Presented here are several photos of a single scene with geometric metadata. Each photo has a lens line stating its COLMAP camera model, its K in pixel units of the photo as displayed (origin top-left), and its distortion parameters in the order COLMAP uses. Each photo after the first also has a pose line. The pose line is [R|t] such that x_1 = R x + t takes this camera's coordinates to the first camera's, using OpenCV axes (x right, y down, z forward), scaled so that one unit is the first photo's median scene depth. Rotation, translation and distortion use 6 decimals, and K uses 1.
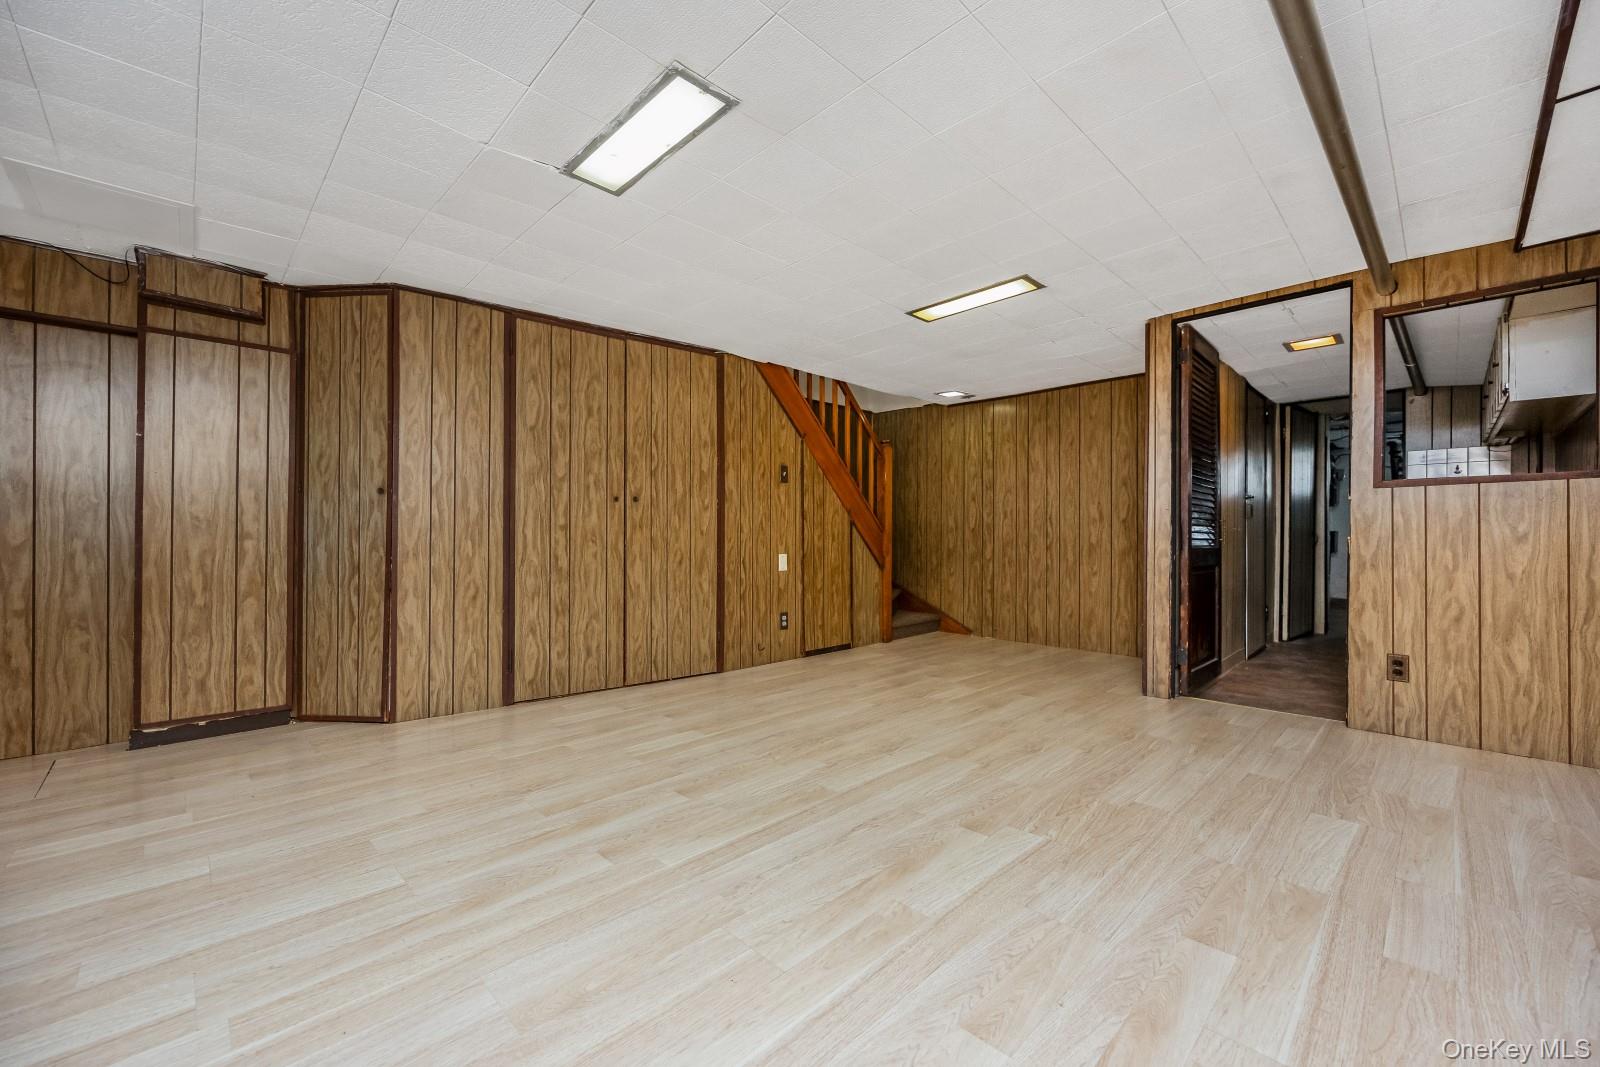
lens RADIAL K [[655.4, 0, 802.5], [0, 655.4, 533.7], [0, 0, 1]] dist [-0.004189, -0.000082]
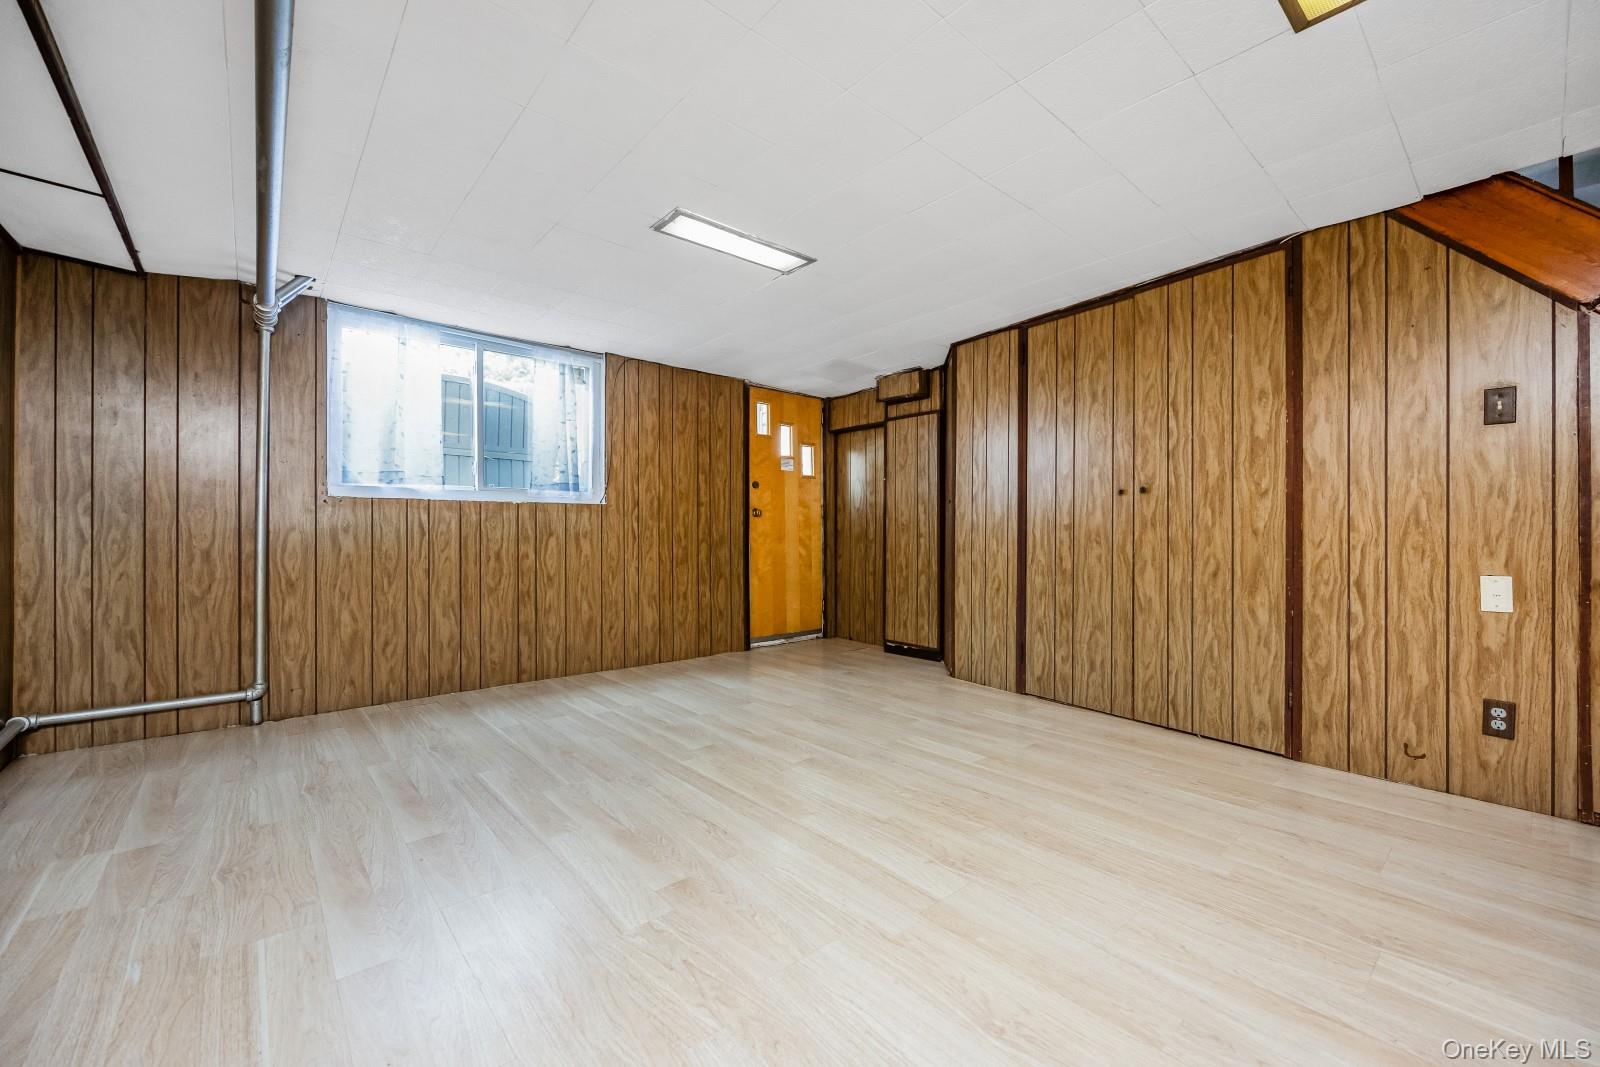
lens RADIAL K [[655.4, 0, 802.4], [0, 655.4, 533.7], [0, 0, 1]] dist [-0.004189, -0.000082]
pose [[-0.087615, 0.000028, -0.996154, 0.610249], [0.002139, 0.999998, -0.000160, -0.000628], [0.996152, -0.002145, -0.087615, 0.693301]]
